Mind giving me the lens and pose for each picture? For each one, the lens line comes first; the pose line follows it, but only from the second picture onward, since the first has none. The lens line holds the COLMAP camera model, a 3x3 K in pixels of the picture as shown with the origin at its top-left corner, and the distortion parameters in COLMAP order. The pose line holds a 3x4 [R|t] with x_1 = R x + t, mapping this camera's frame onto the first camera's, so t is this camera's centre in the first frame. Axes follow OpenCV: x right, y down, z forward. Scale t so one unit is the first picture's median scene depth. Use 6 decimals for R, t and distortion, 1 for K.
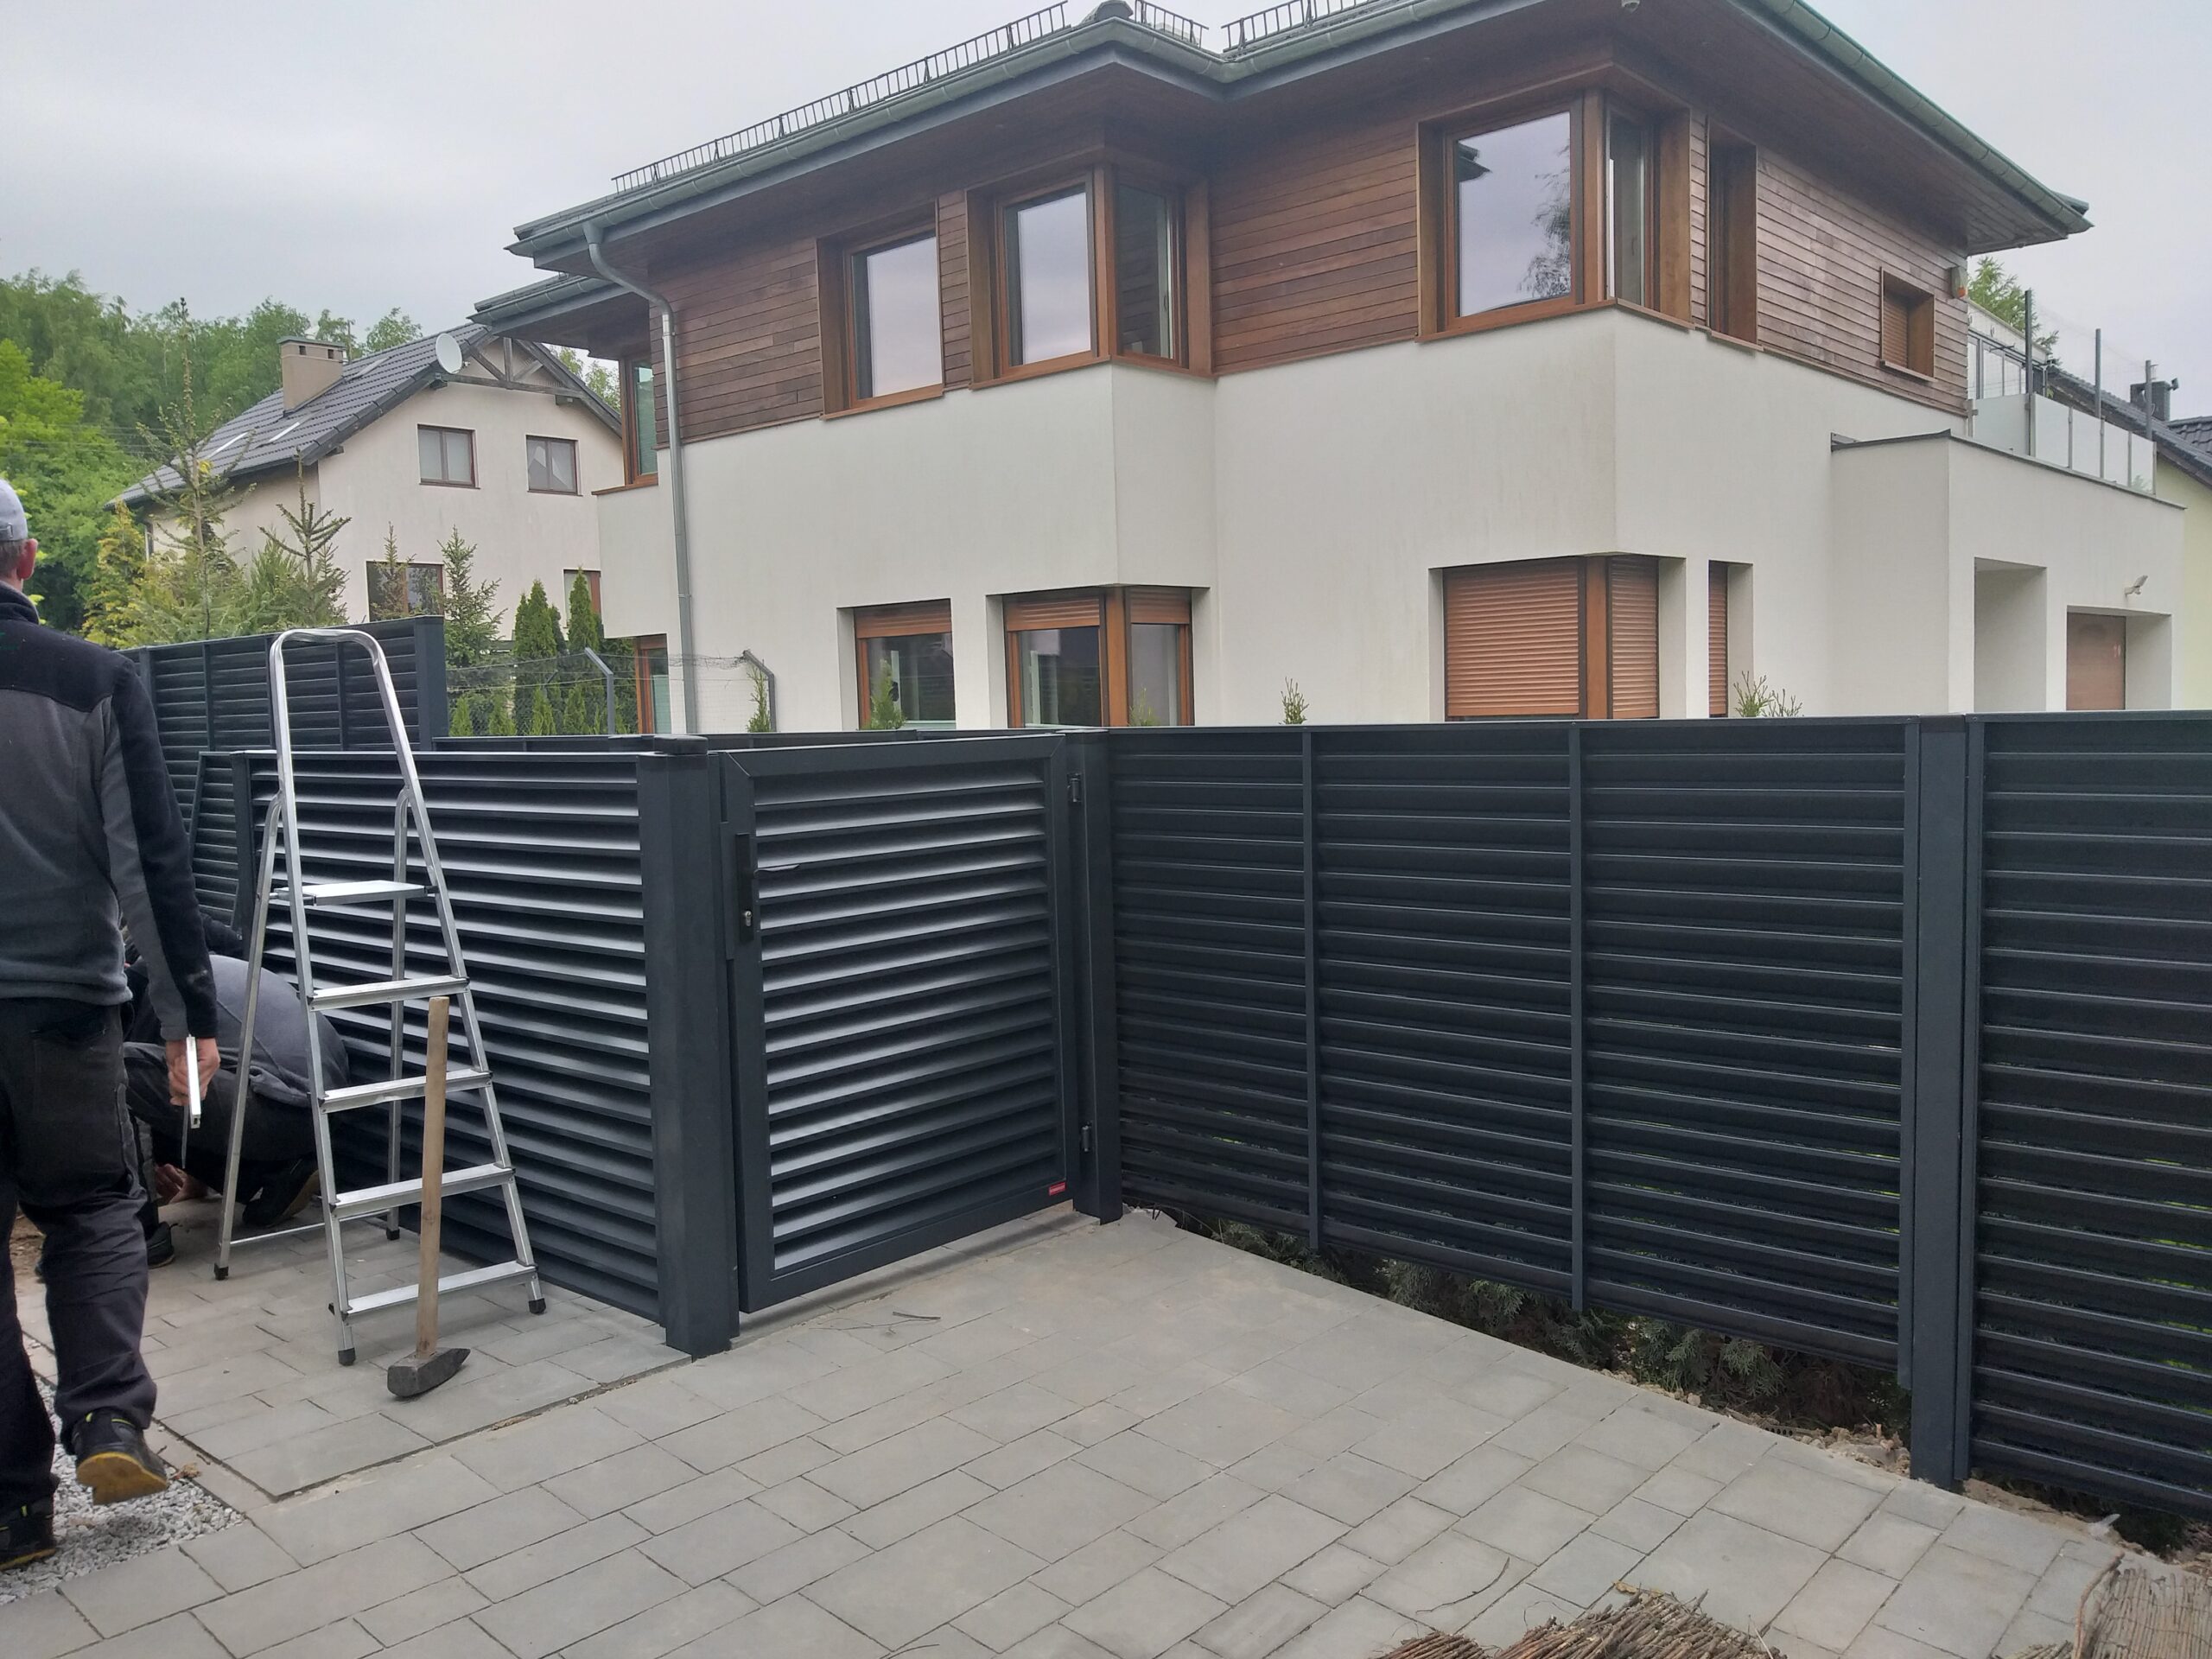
lens RADIAL K [[1705.7, 0, 1106.0], [0, 1705.7, 829.5], [0, 0, 1]] dist [0.056616, -0.110826]
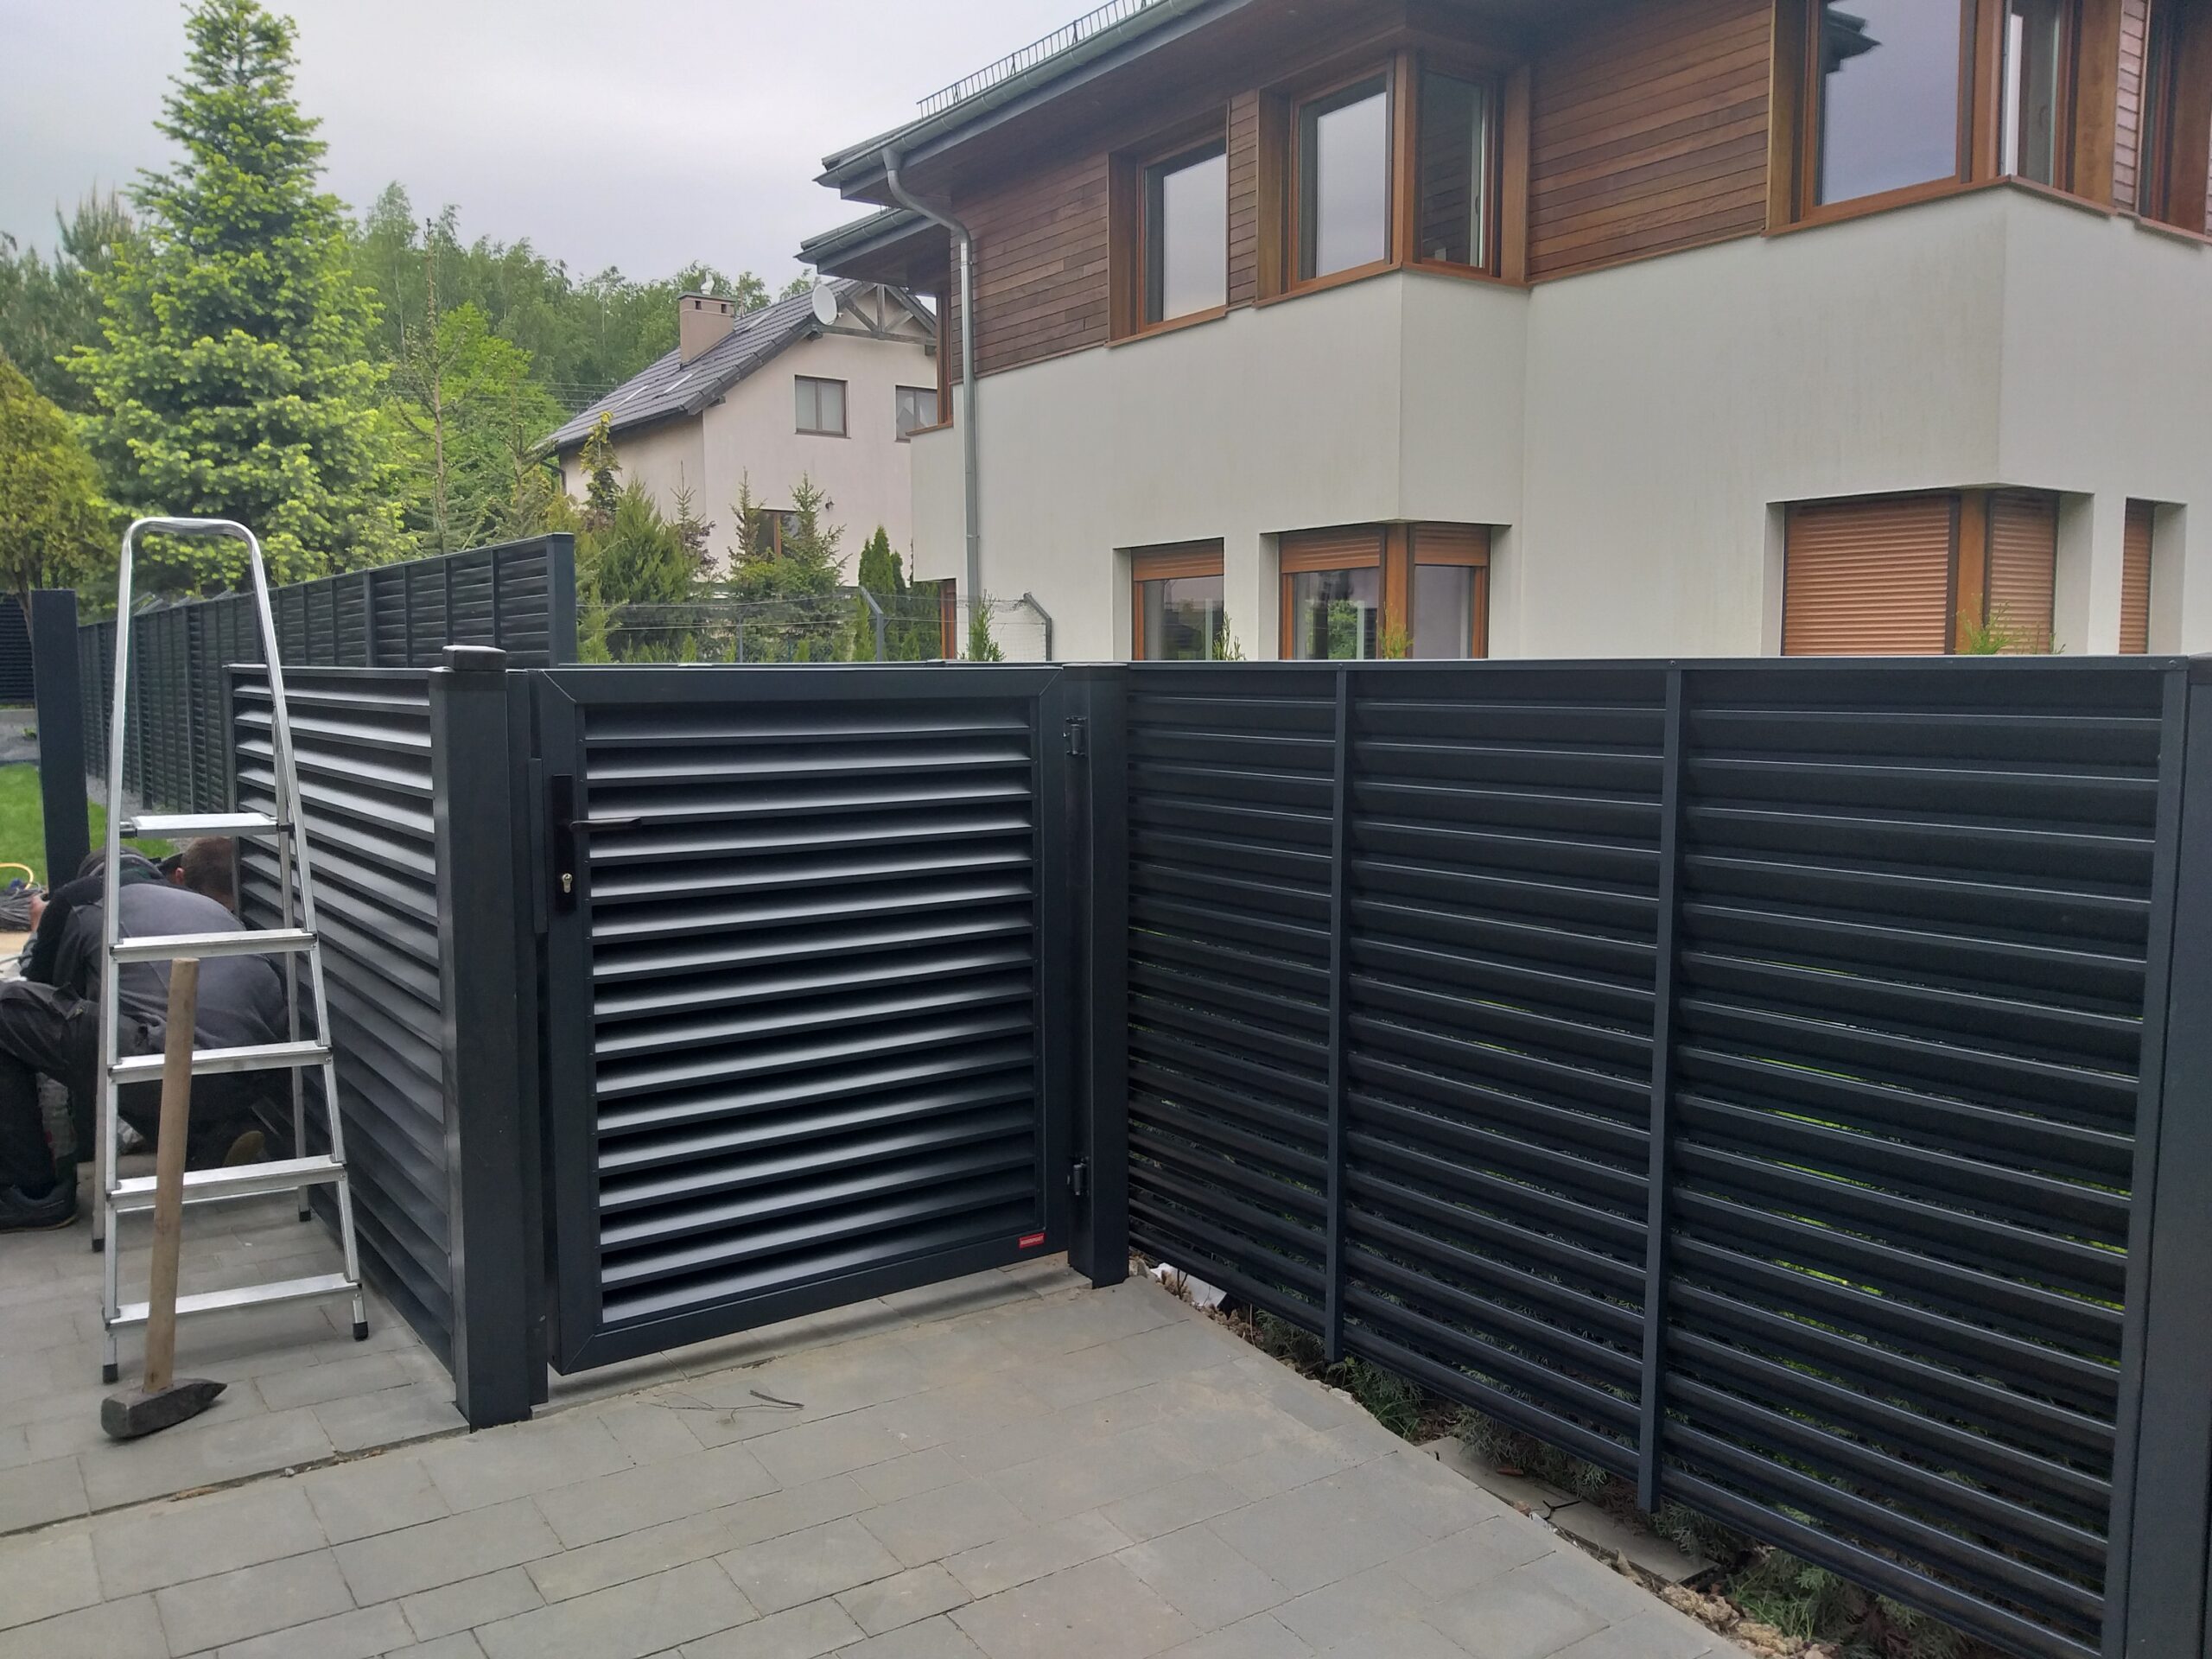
lens RADIAL K [[1705.7, 0, 1106.0], [0, 1705.7, 829.5], [0, 0, 1]] dist [0.056616, -0.110826]
pose [[0.973985, 0.047077, -0.221667, 0.060258], [-0.041622, 0.998706, 0.029215, -0.001821], [0.222755, -0.019229, 0.974685, 0.082626]]
